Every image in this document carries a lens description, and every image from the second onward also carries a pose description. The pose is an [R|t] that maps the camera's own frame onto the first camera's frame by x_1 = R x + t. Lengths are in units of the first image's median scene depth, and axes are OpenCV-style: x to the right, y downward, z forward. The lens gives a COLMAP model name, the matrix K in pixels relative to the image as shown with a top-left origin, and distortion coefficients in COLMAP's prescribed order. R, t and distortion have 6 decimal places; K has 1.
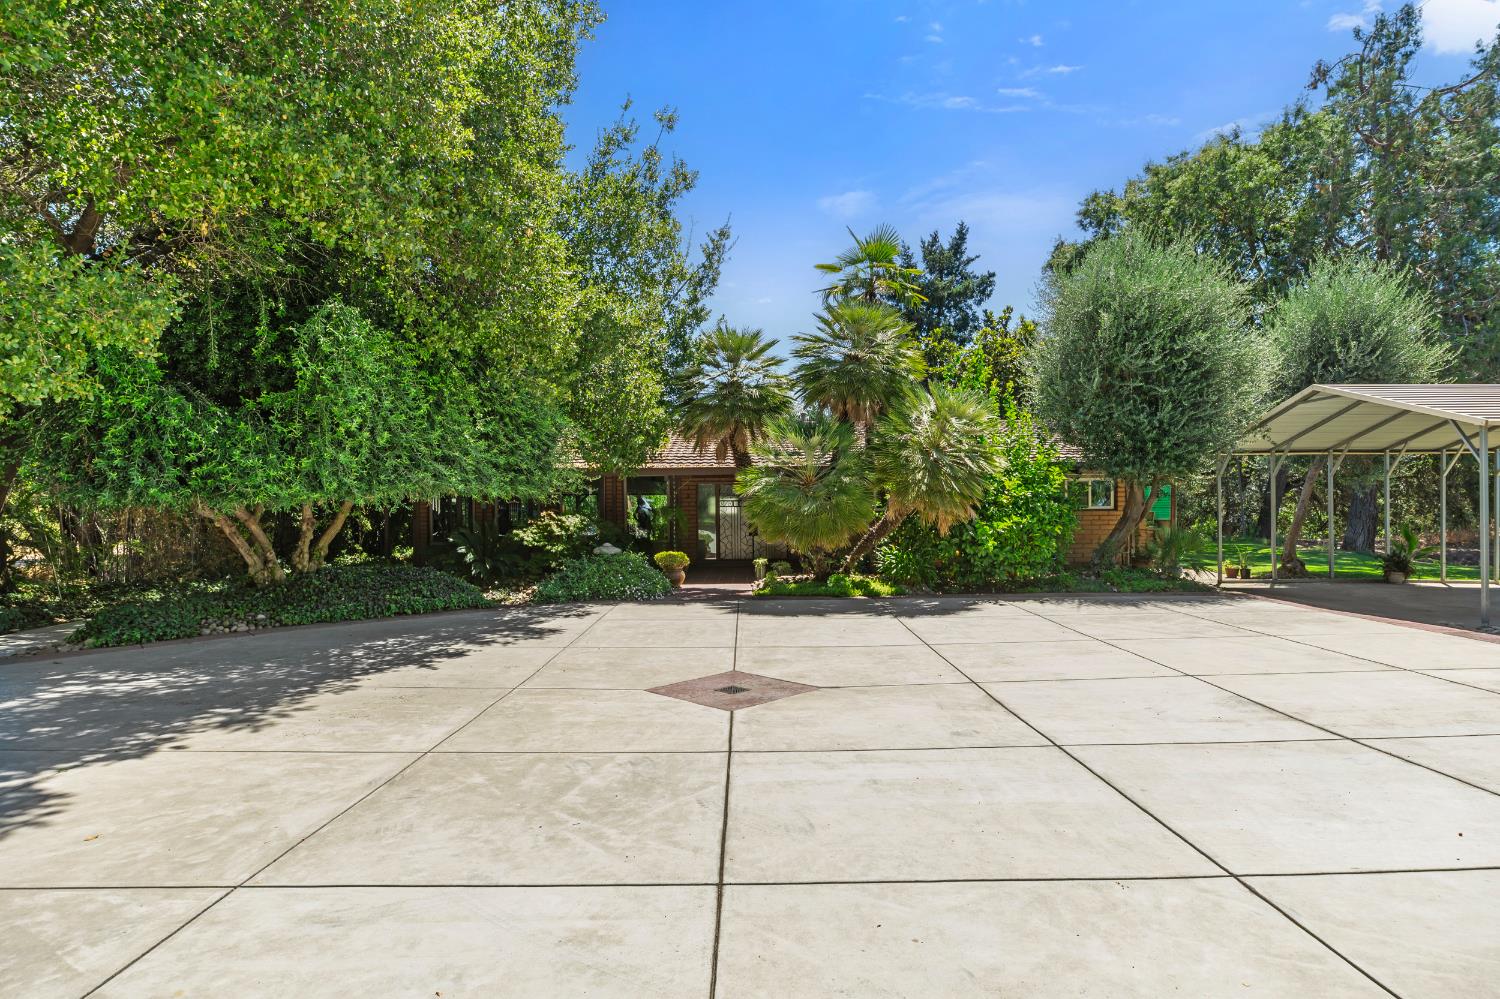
lens RADIAL K [[785.4, 0, 752.3], [0, 785.4, 504.6], [0, 0, 1]] dist [-0.011610, -0.002850]
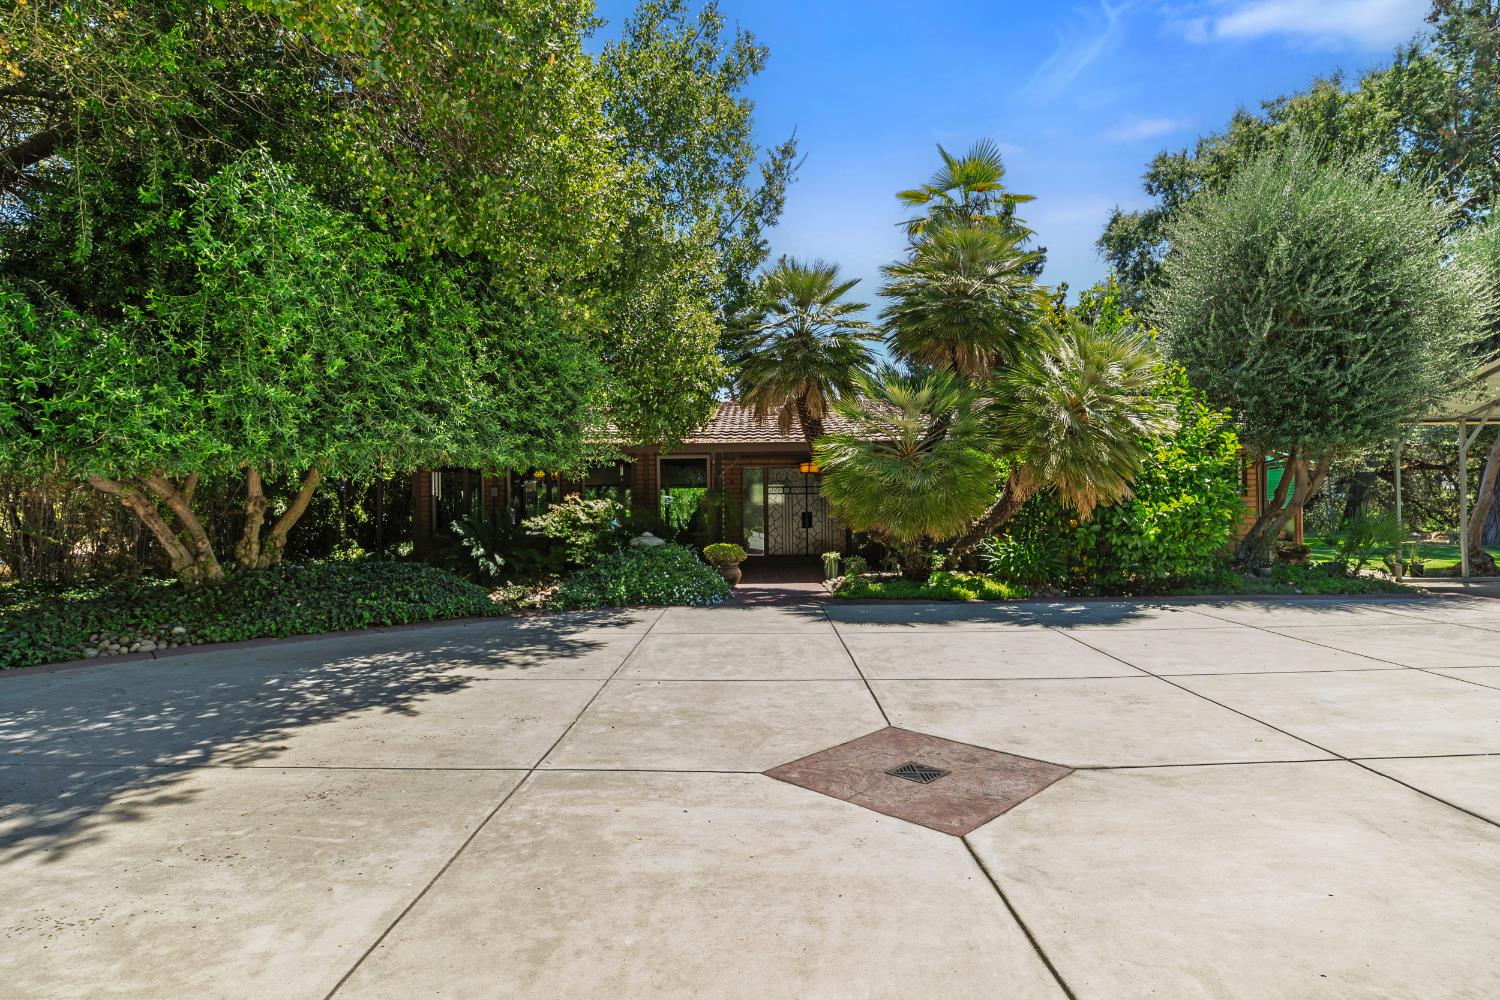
lens RADIAL K [[766.2, 0, 752.9], [0, 766.2, 509.4], [0, 0, 1]] dist [-0.016100, -0.001882]
pose [[0.999929, -0.001493, -0.011824, -0.074410], [0.001548, 0.999988, 0.004575, 0.024175], [0.011817, -0.004593, 0.999920, 0.245440]]
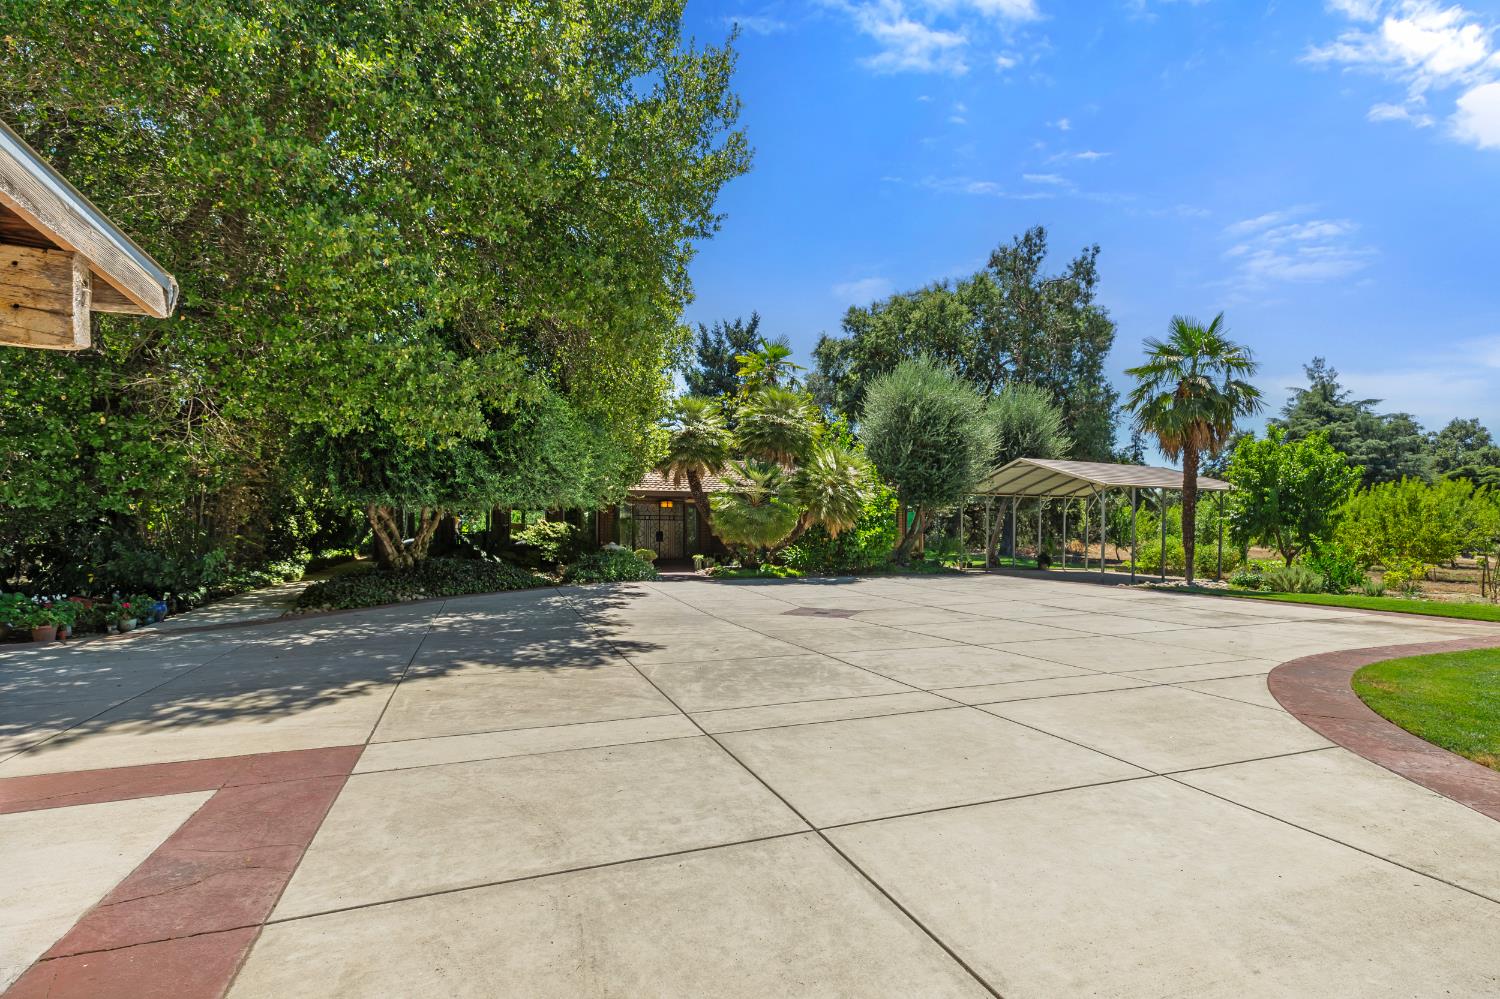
lens RADIAL K [[686.0, 0, 768.7], [0, 686.0, 527.4], [0, 0, 1]] dist [-0.003006, 0.000058]
pose [[0.924413, 0.017763, 0.380980, -0.417327], [-0.018364, 0.999829, -0.002059, 0.021398], [-0.380952, -0.005093, 0.924581, -0.249815]]
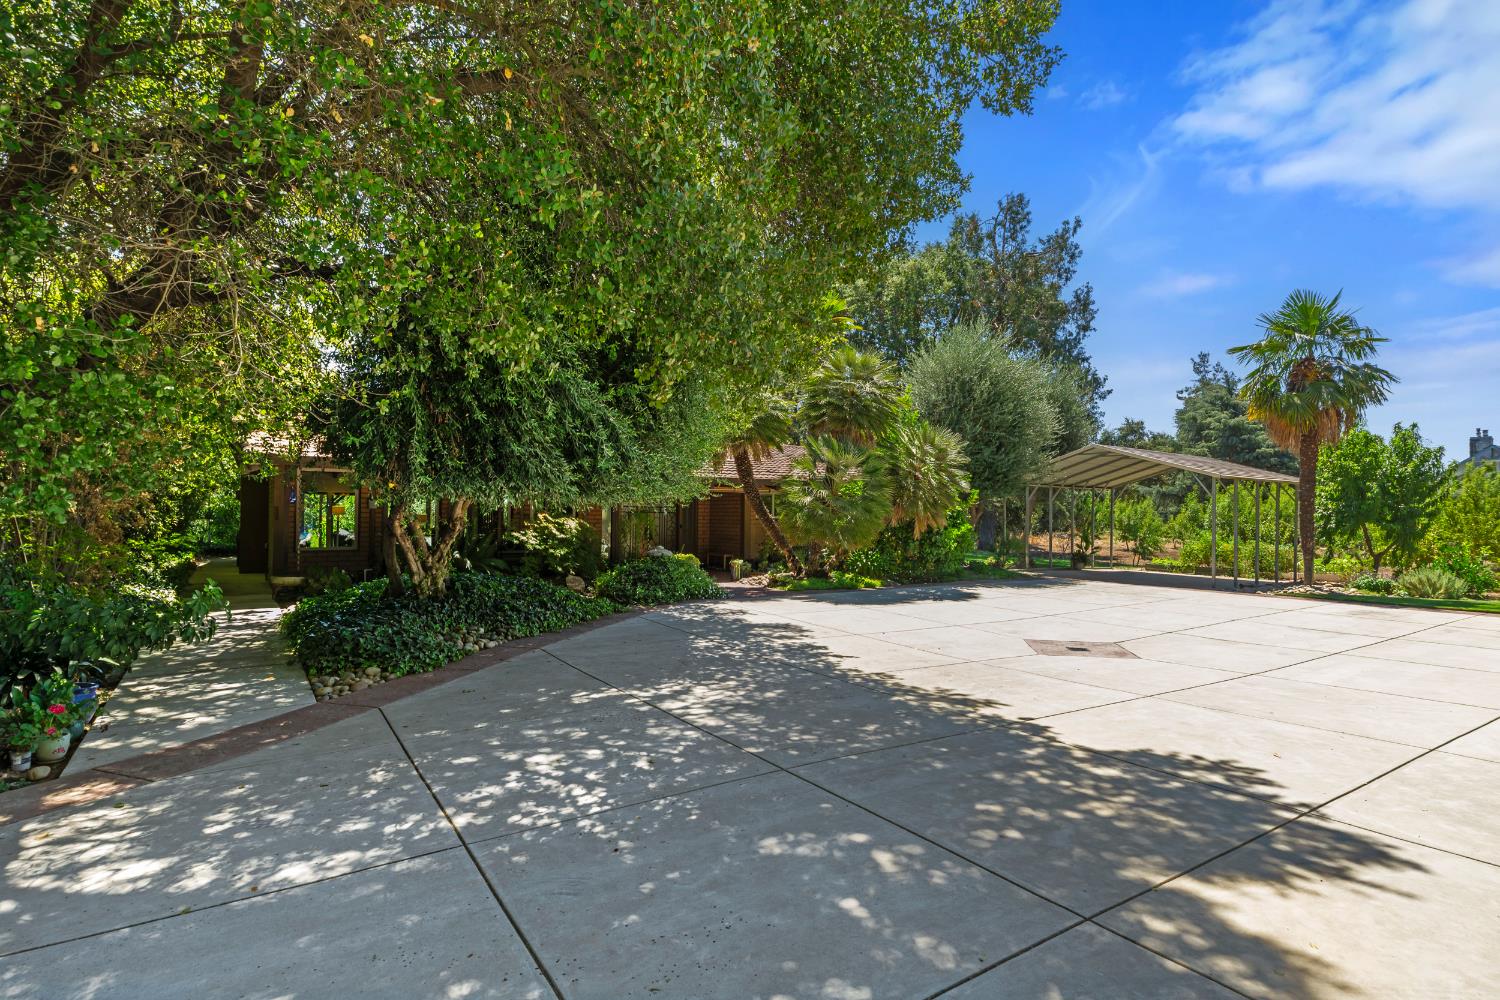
lens RADIAL K [[737.8, 0, 755.9], [0, 737.8, 507.4], [0, 0, 1]] dist [-0.017089, -0.000371]
pose [[0.835393, 0.025041, 0.549083, -0.649851], [-0.020227, 0.999686, -0.014817, 0.010663], [-0.549281, 0.001271, 0.835637, 0.125754]]
